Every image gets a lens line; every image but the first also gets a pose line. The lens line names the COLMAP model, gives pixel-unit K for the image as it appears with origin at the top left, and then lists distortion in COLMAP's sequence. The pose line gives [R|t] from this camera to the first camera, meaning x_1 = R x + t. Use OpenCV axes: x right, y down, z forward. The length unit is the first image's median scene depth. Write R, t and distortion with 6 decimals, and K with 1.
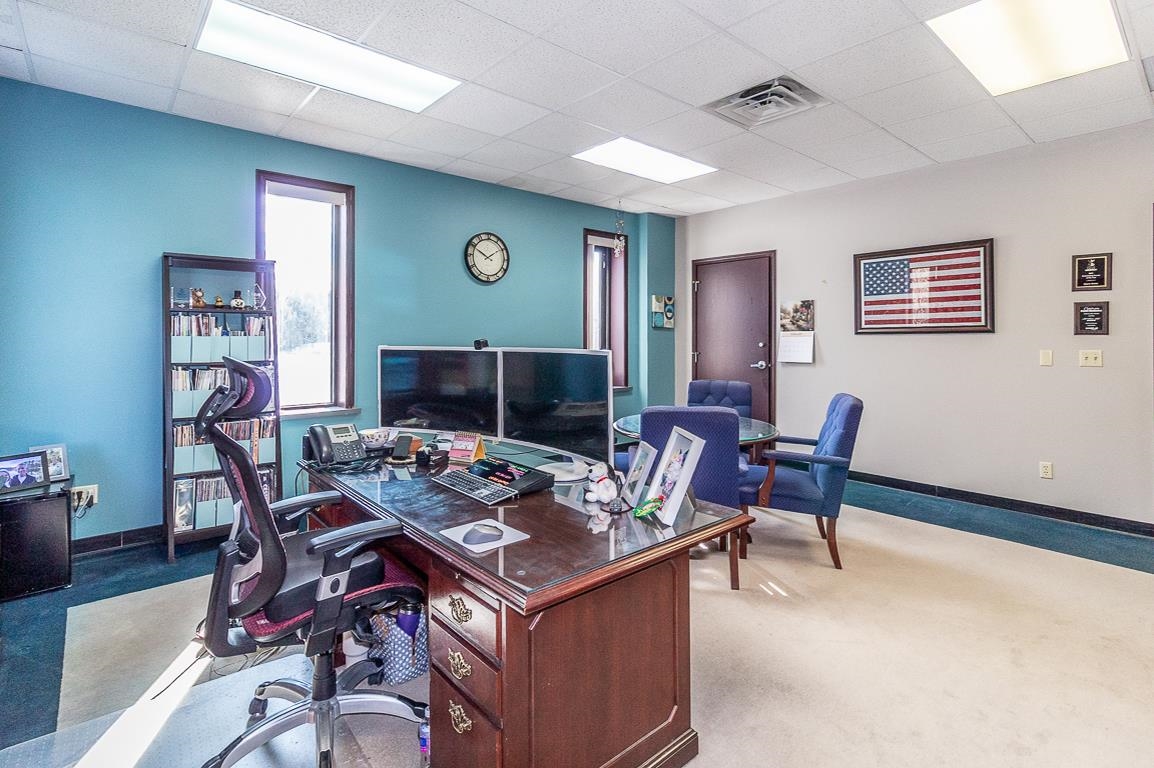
lens RADIAL K [[553.2, 0, 587.8], [0, 553.2, 334.5], [0, 0, 1]] dist [0.003222, 0.001178]
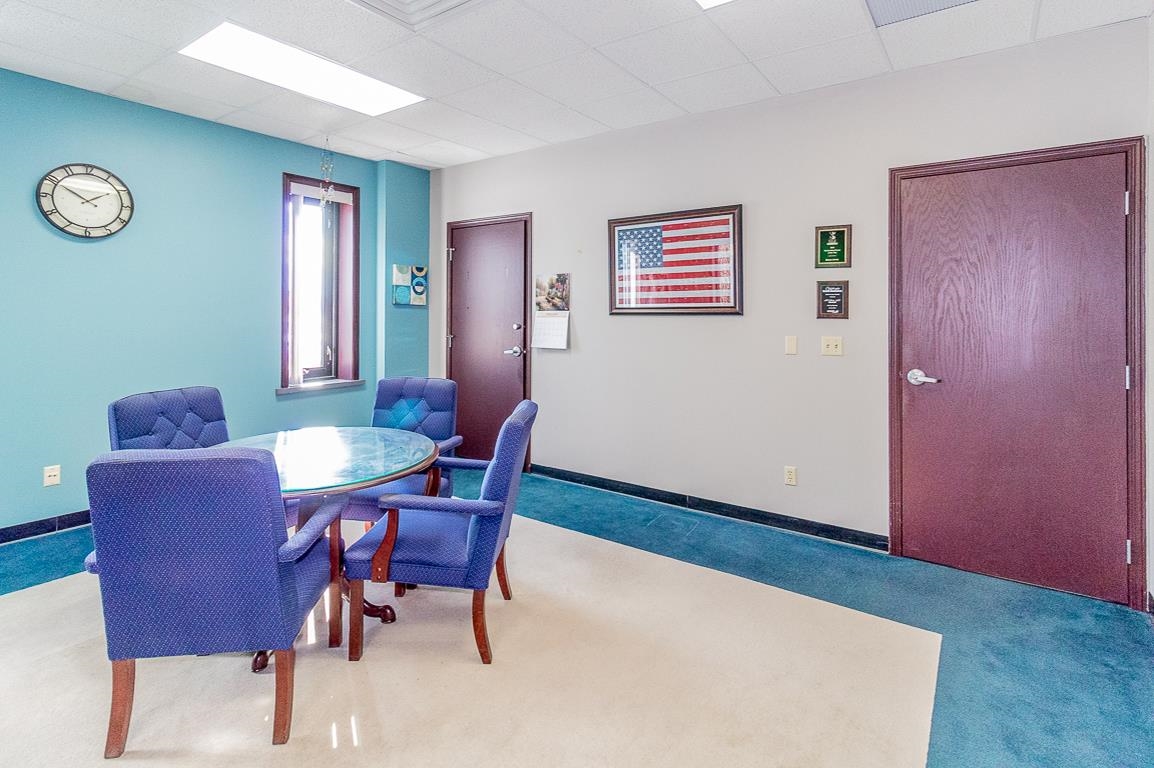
lens RADIAL K [[553.2, 0, 598.9], [0, 553.2, 308.2], [0, 0, 1]] dist [0.003222, 0.001178]
pose [[0.971628, 0.004807, 0.236464, 0.267040], [-0.004830, 0.999988, -0.000481, -0.010457], [-0.236463, -0.000675, 0.971640, 0.190155]]
